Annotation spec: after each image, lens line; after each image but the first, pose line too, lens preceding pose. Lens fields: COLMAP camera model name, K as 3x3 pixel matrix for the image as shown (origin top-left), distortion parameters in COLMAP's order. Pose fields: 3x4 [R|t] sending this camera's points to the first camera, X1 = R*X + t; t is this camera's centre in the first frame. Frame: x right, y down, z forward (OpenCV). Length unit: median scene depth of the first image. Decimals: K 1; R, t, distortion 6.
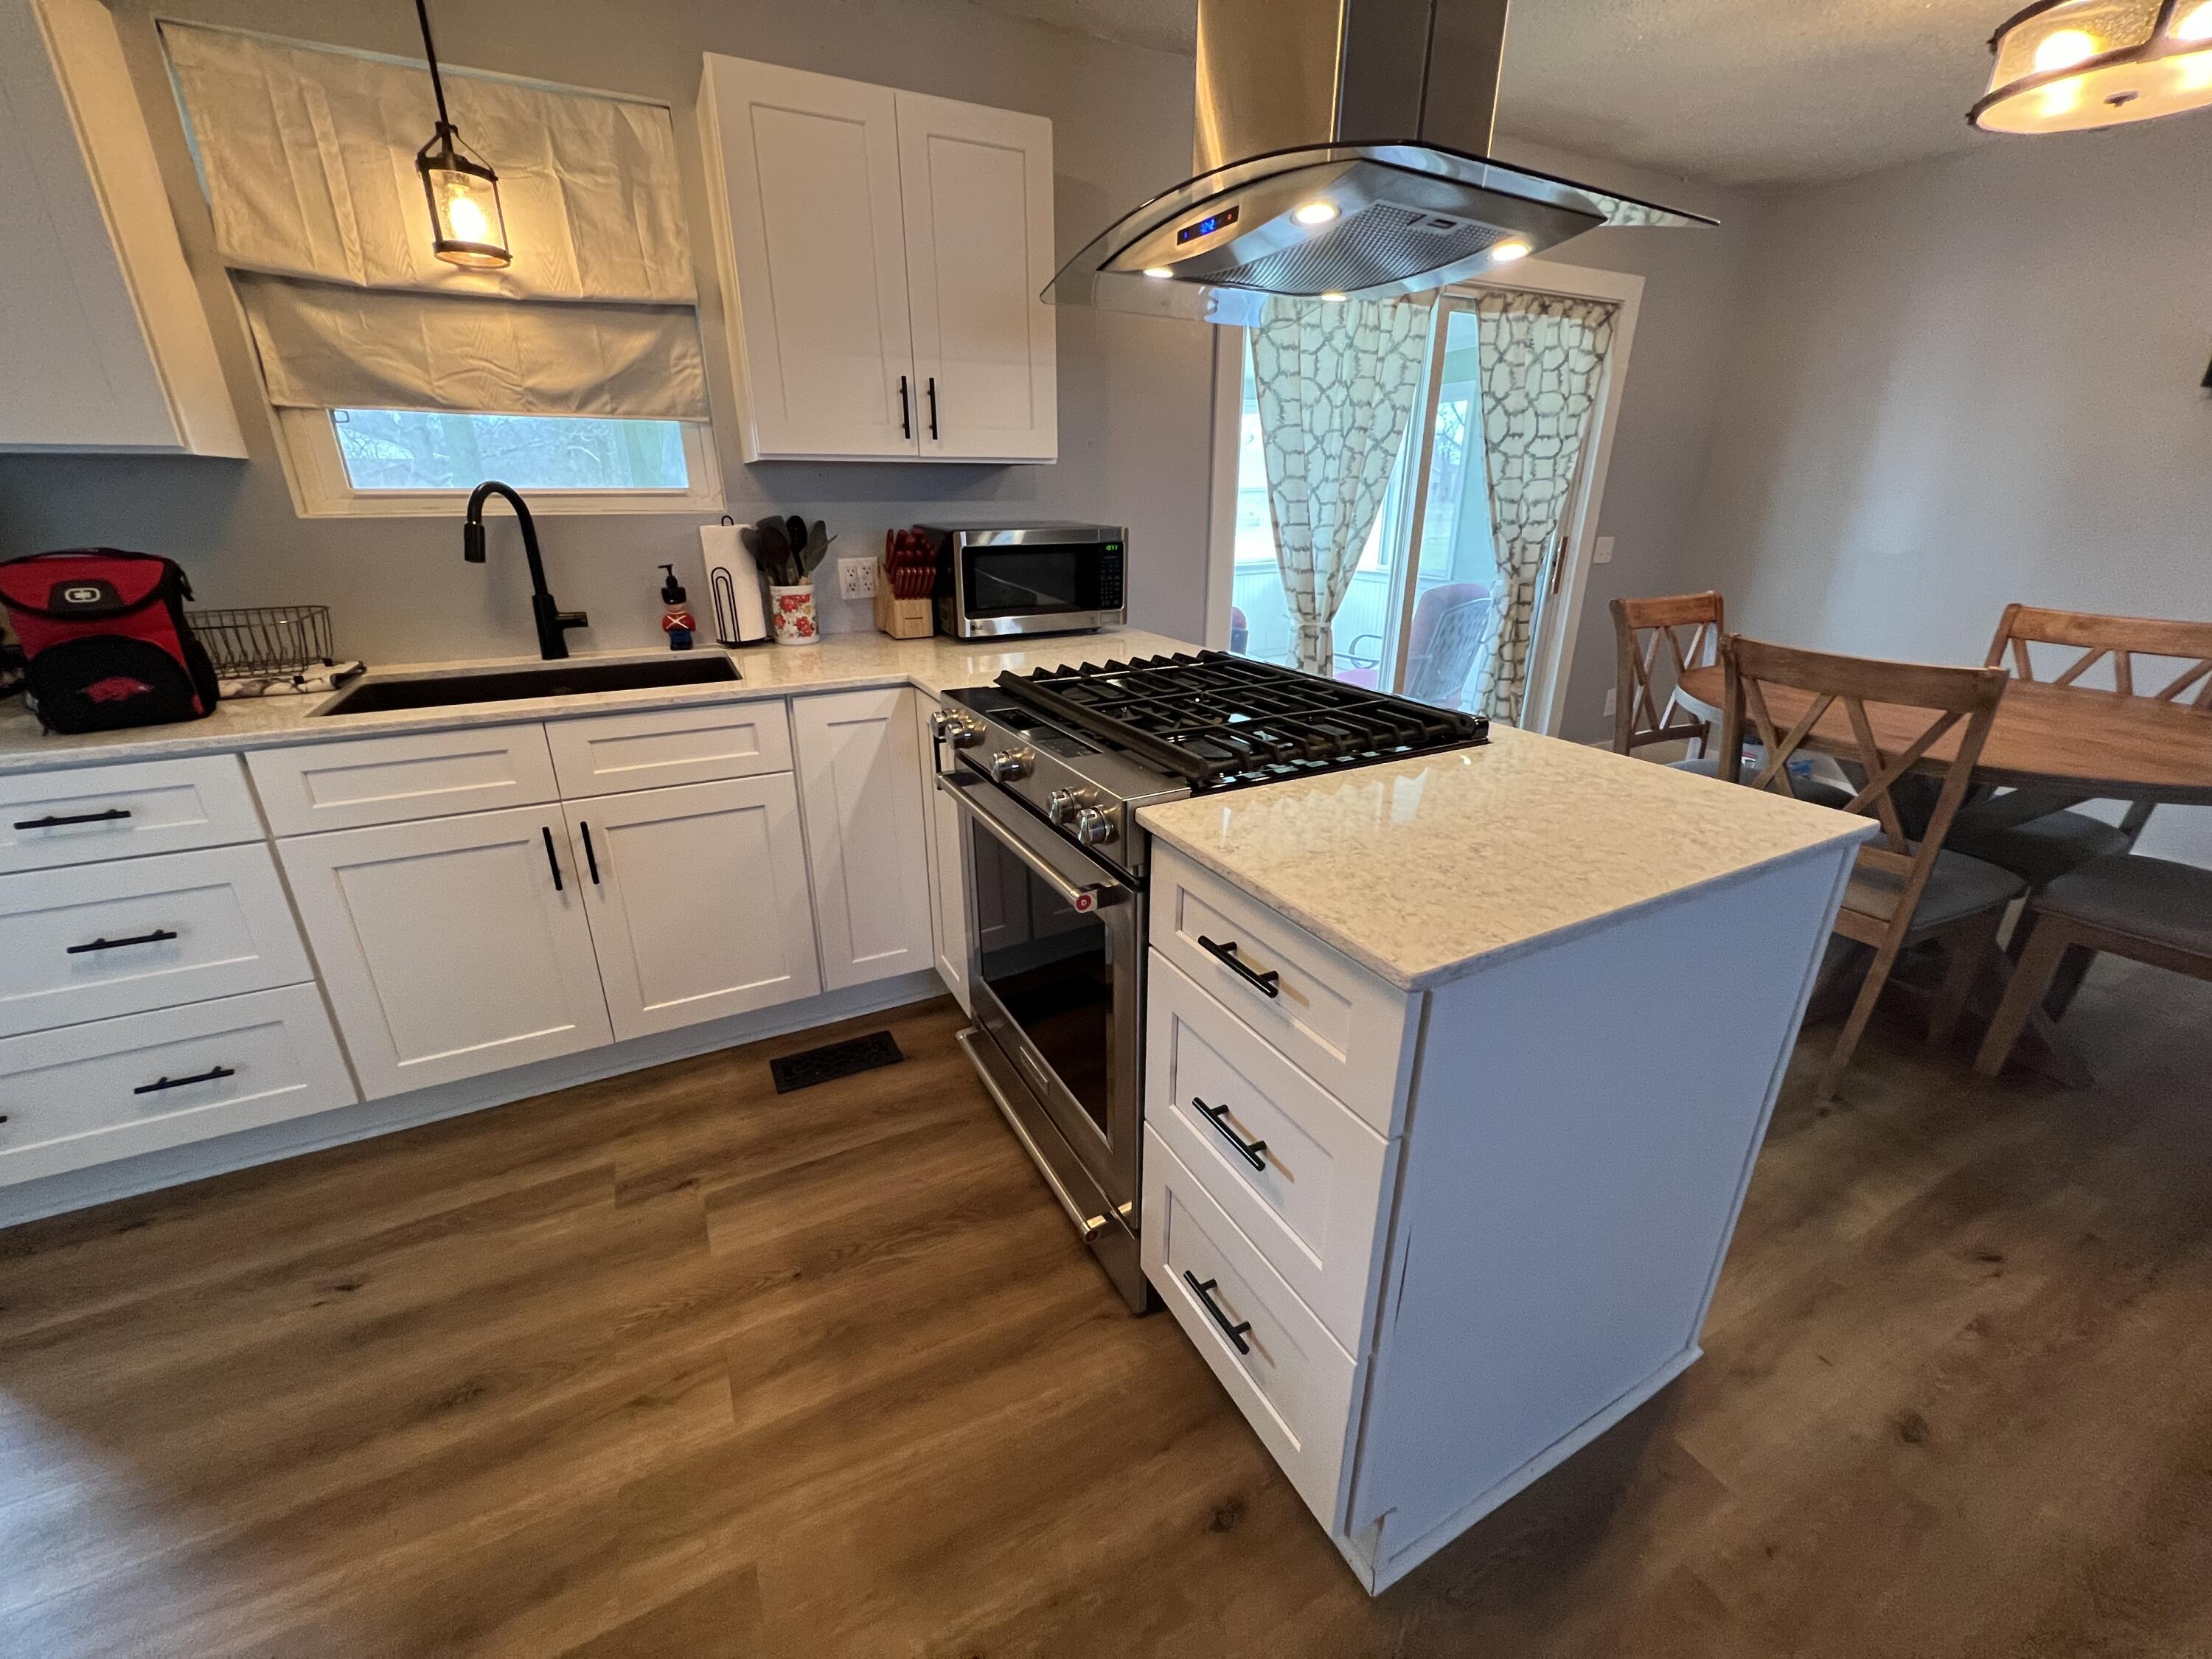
lens RADIAL K [[883.9, 0, 1094.1], [0, 883.9, 822.2], [0, 0, 1]] dist [-0.002291, 0.000434]
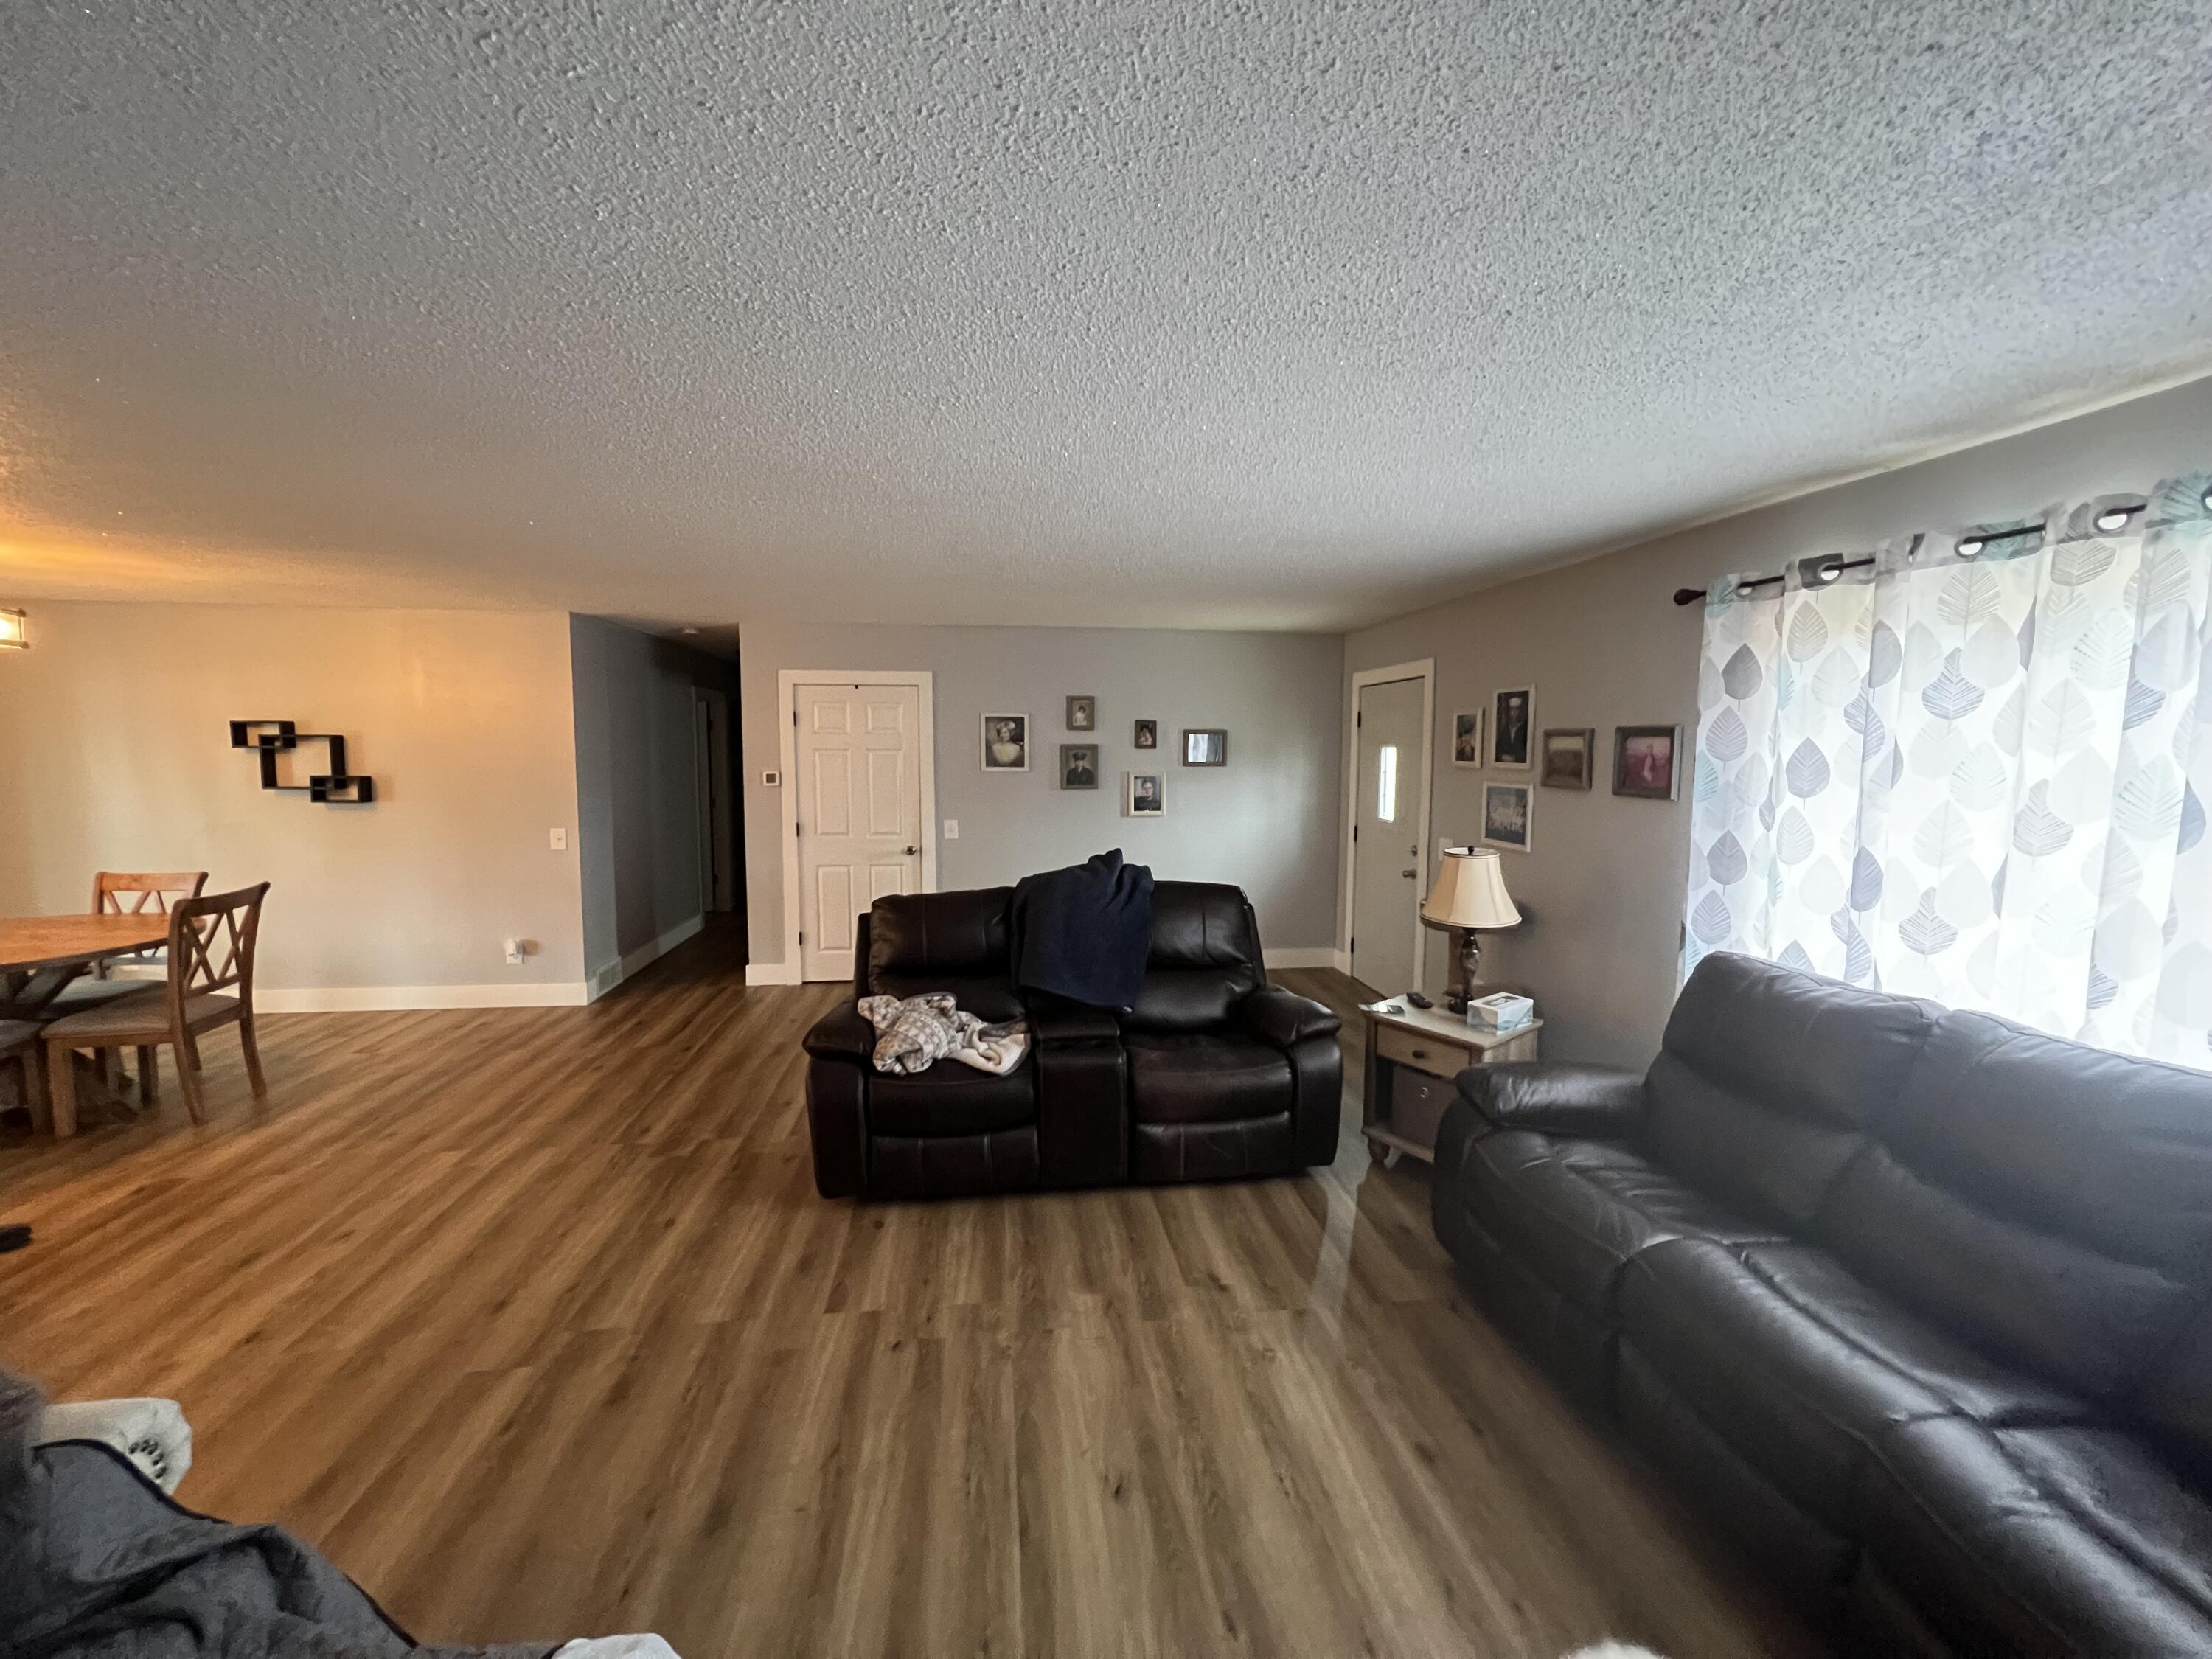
lens RADIAL K [[885.1, 0, 1097.1], [0, 885.1, 821.8], [0, 0, 1]] dist [-0.000074, 0.000524]
pose [[0.335587, -0.078007, 0.938774, 0.083435], [0.322237, 0.945952, -0.036588, 0.377566], [-0.885181, 0.314786, 0.342586, -1.449738]]
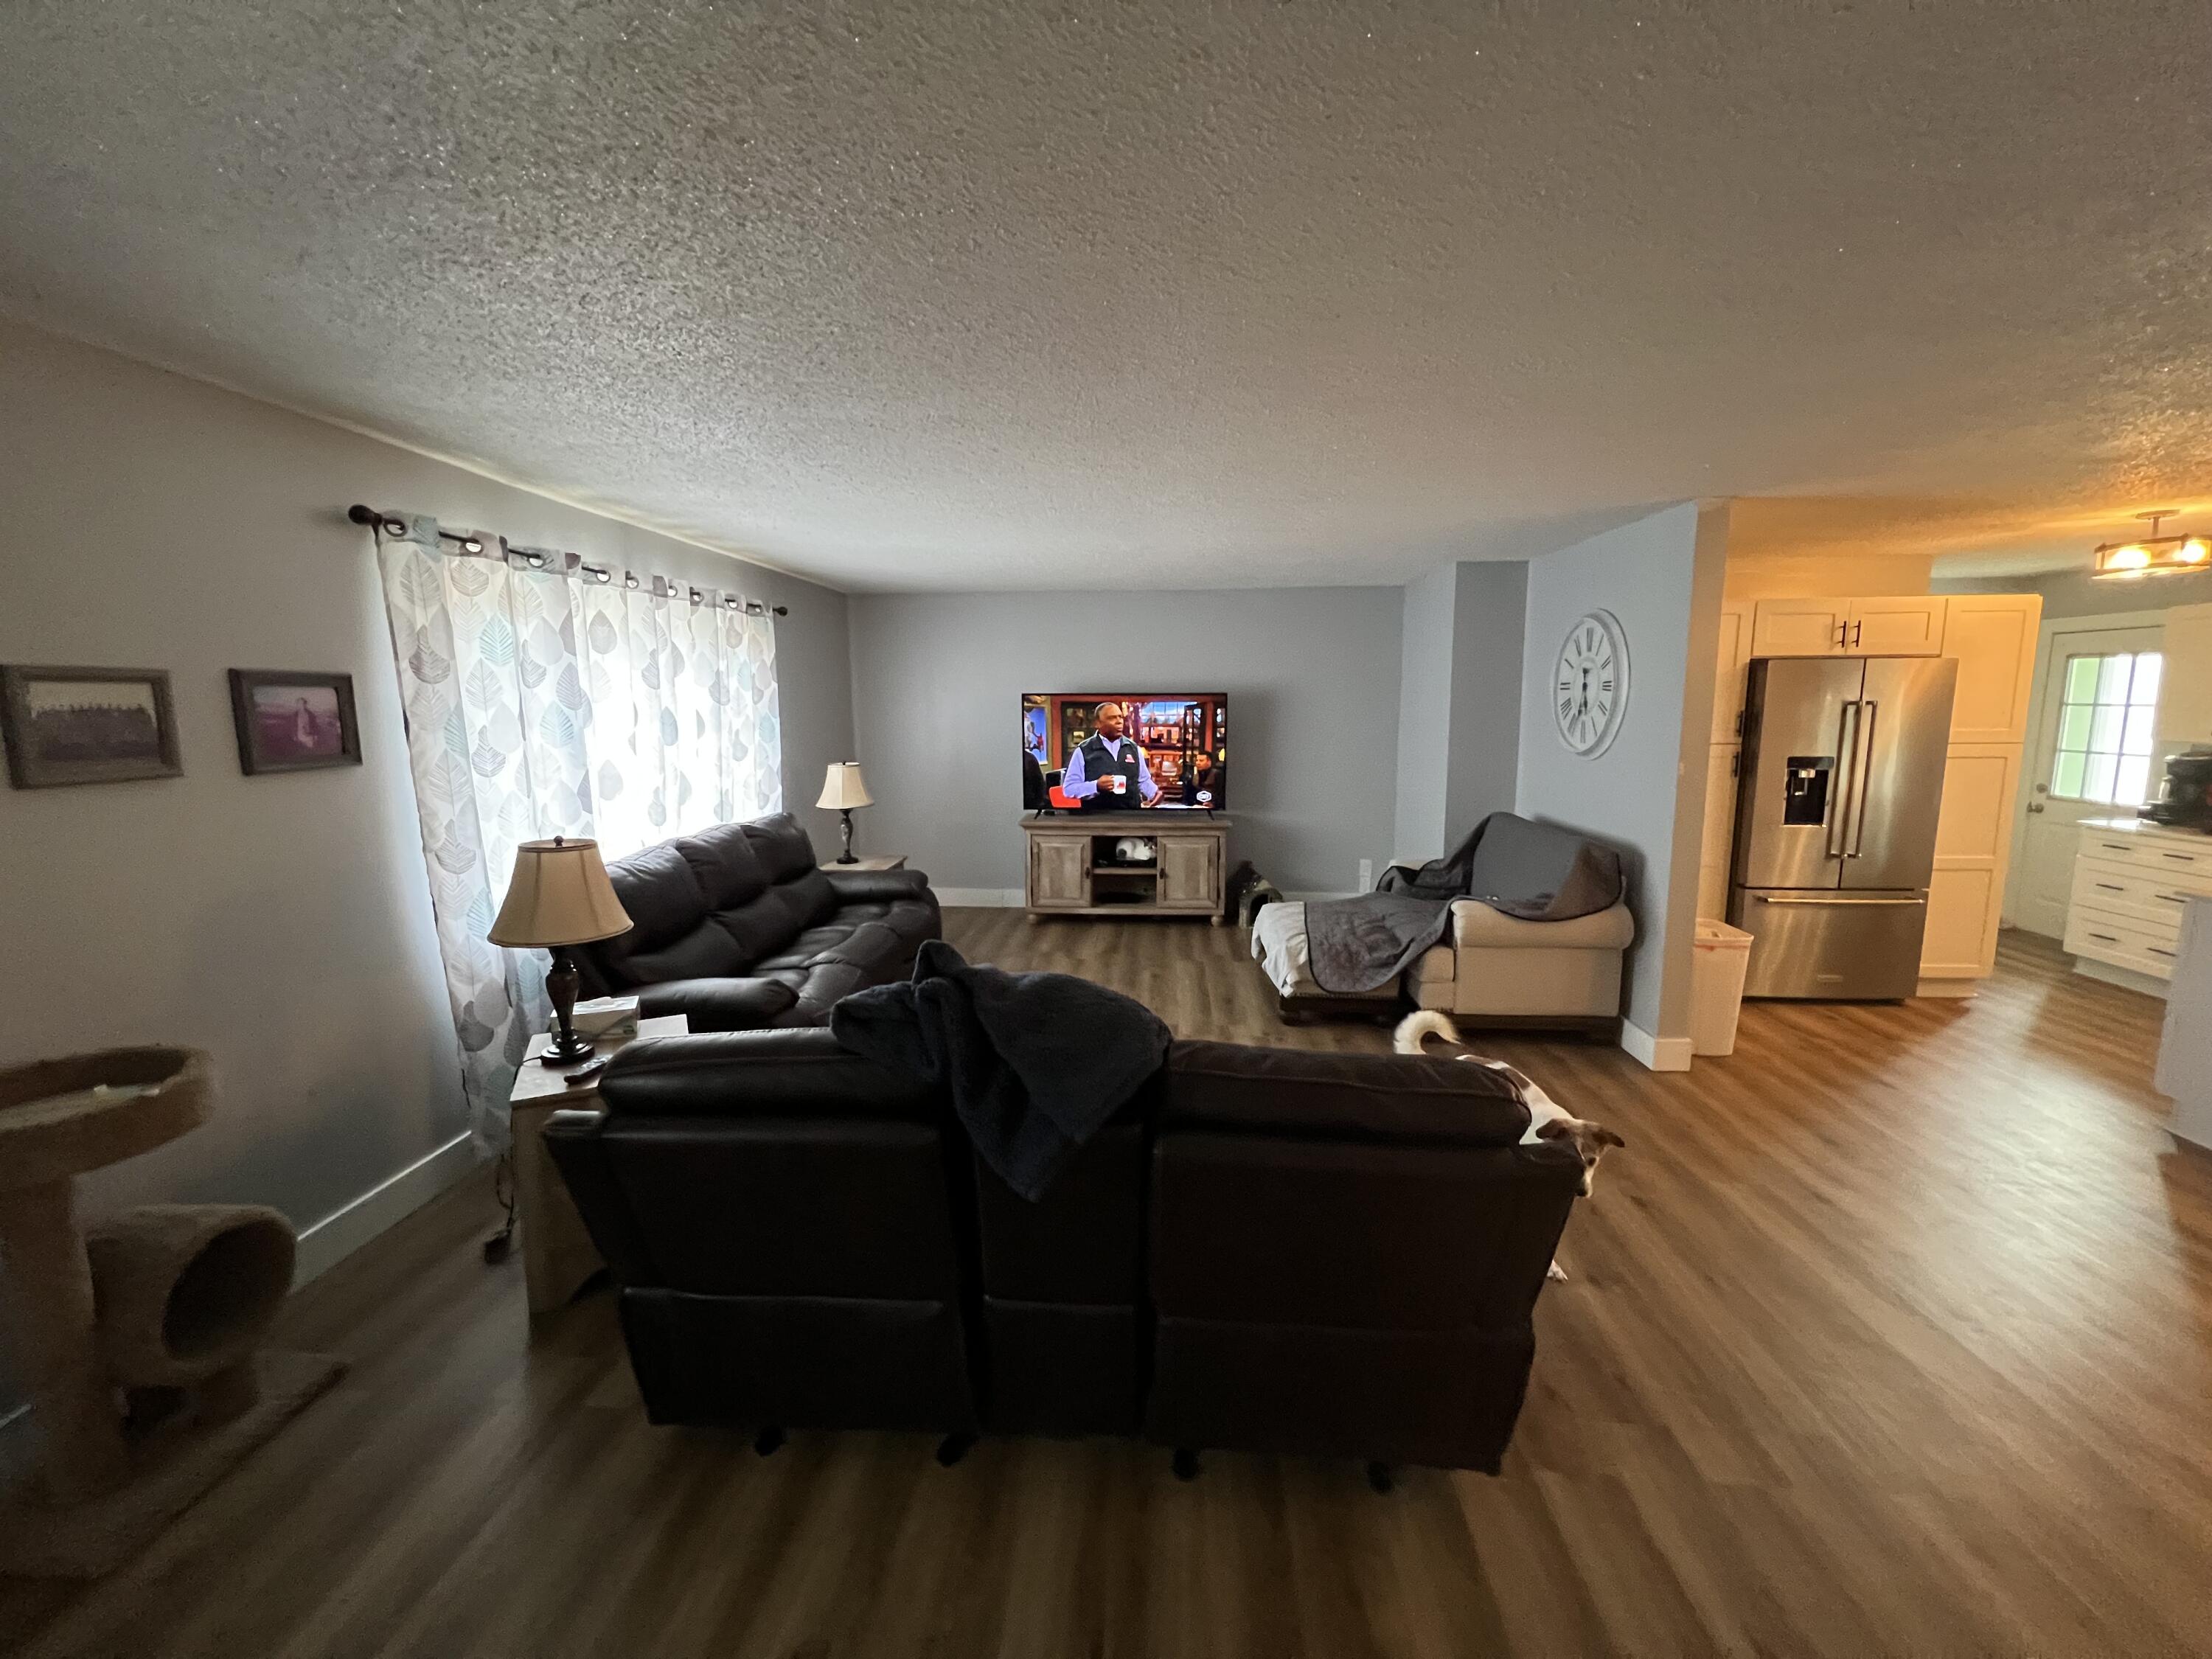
lens RADIAL K [[885.1, 0, 1097.1], [0, 885.1, 821.8], [0, 0, 1]] dist [-0.000074, 0.000524]
pose [[-0.515729, 0.124878, -0.847602, 2.221329], [-0.293812, 0.903547, 0.311892, 0.019733], [0.804797, 0.409887, -0.429295, -0.508373]]
